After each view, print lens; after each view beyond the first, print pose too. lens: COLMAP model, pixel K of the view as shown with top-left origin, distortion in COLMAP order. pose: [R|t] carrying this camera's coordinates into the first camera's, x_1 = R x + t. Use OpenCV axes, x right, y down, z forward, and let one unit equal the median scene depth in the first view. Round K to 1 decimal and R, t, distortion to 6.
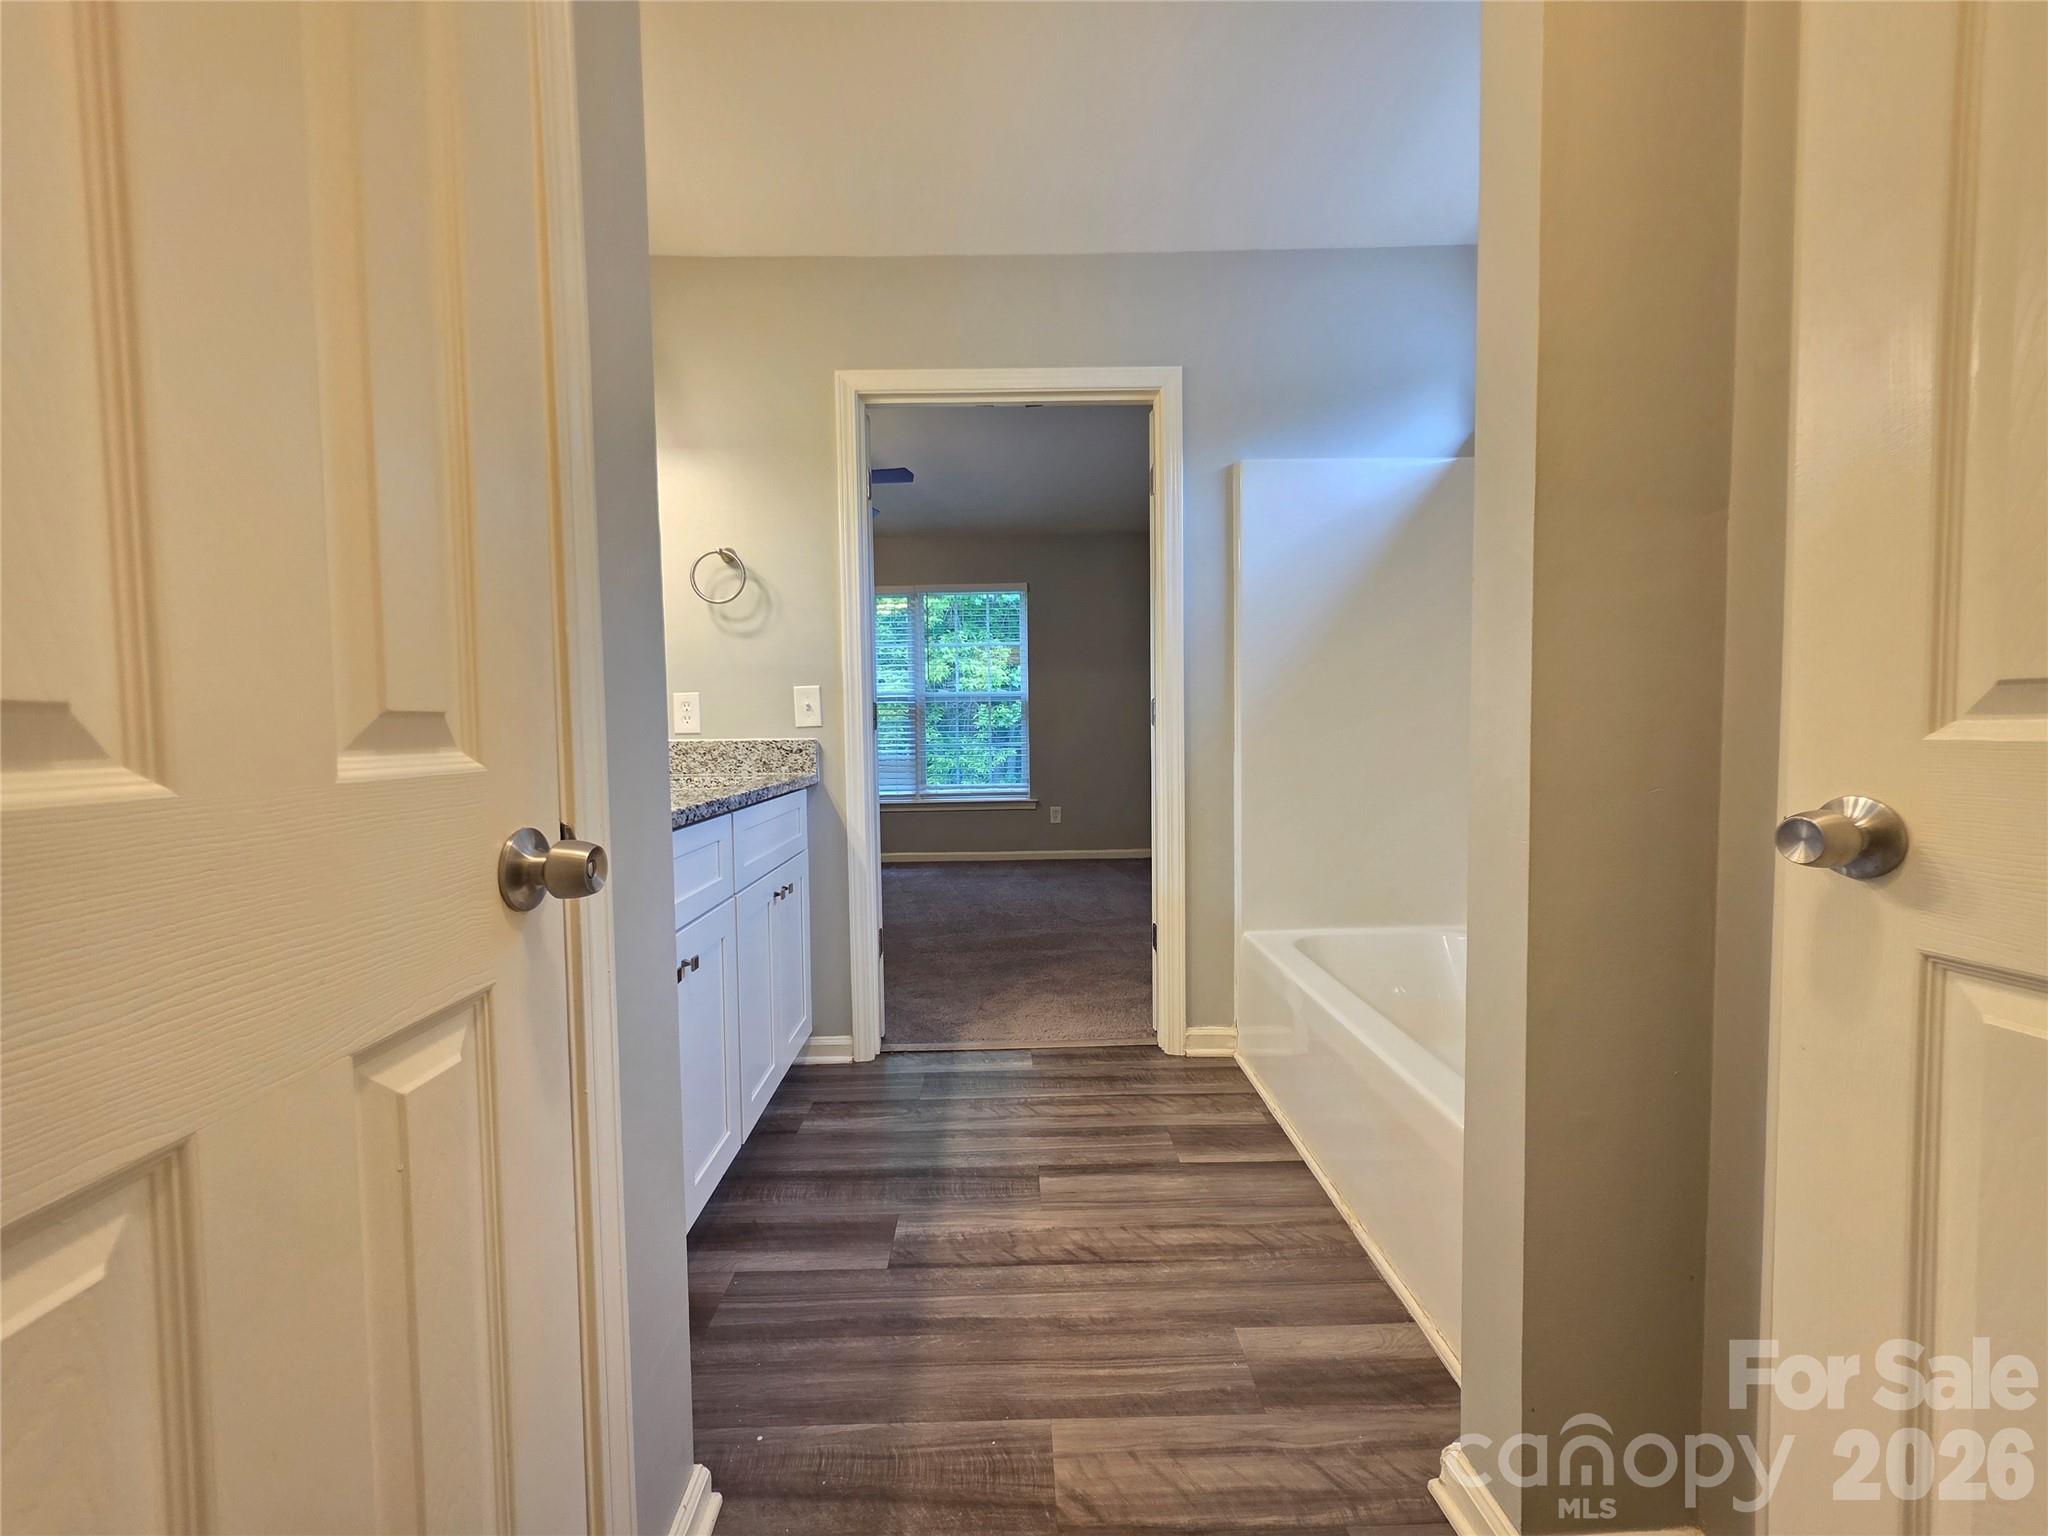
lens RADIAL K [[823.3, 0, 1023.6], [0, 823.3, 761.7], [0, 0, 1]] dist [-0.001586, 0.000247]
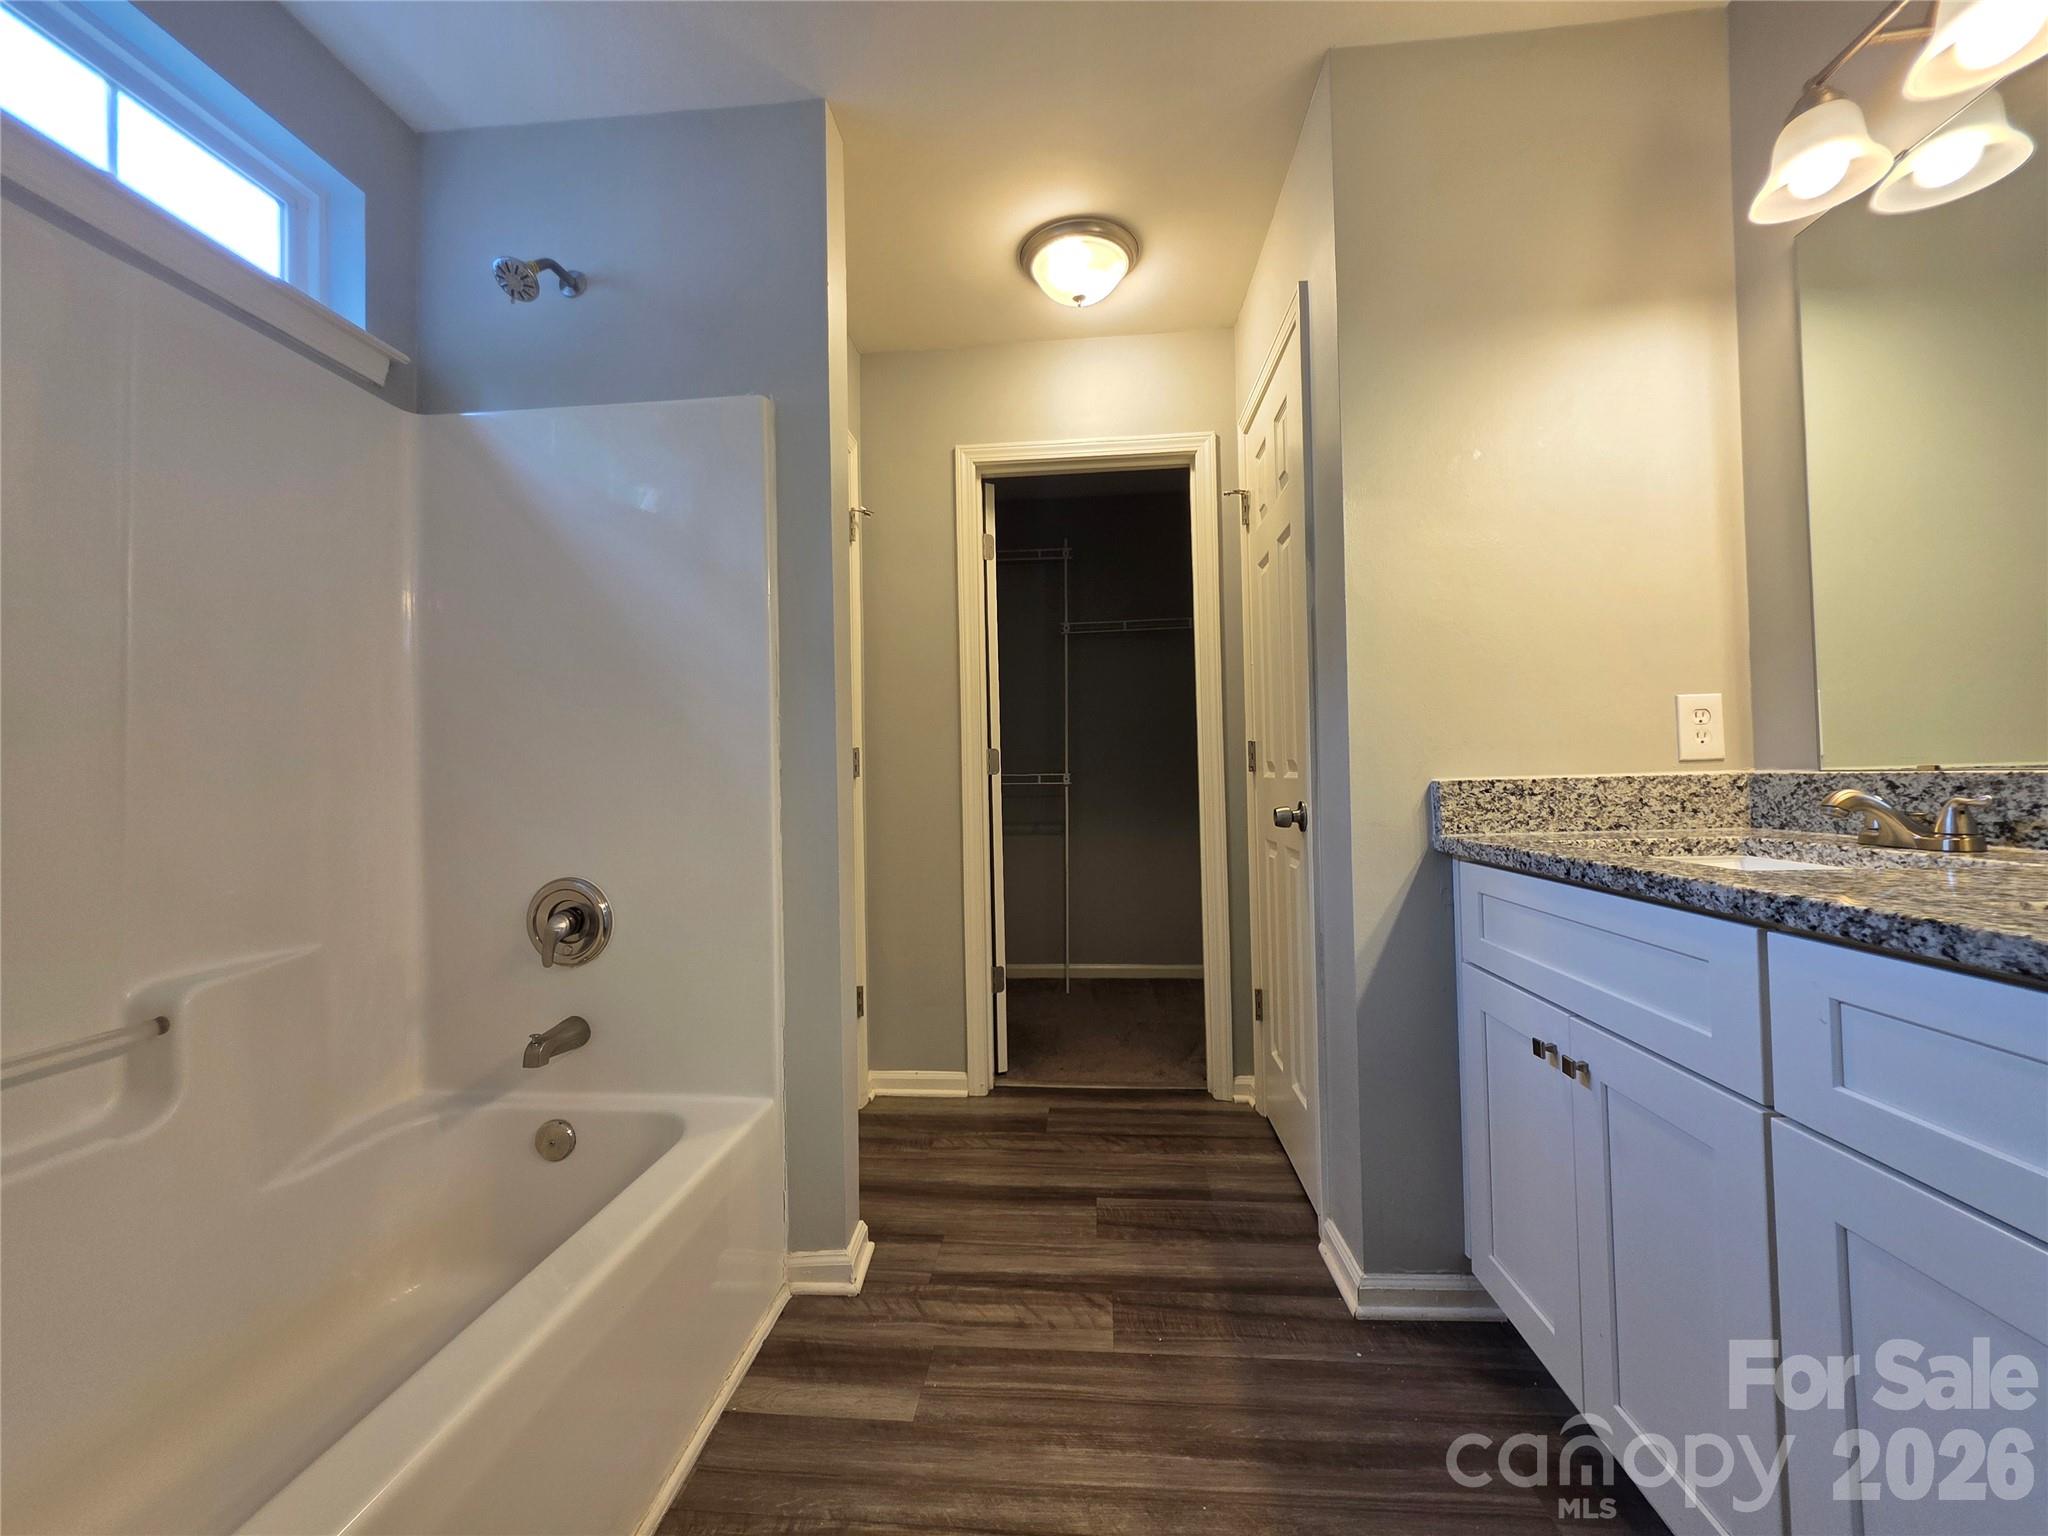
lens RADIAL K [[823.3, 0, 1020.4], [0, 823.3, 761.3], [0, 0, 1]] dist [-0.001586, 0.000247]
pose [[-0.993377, 0.037767, 0.108513, 0.005638], [0.040183, 0.998989, 0.020167, -0.077849], [-0.107642, 0.024393, -0.993890, 2.046210]]
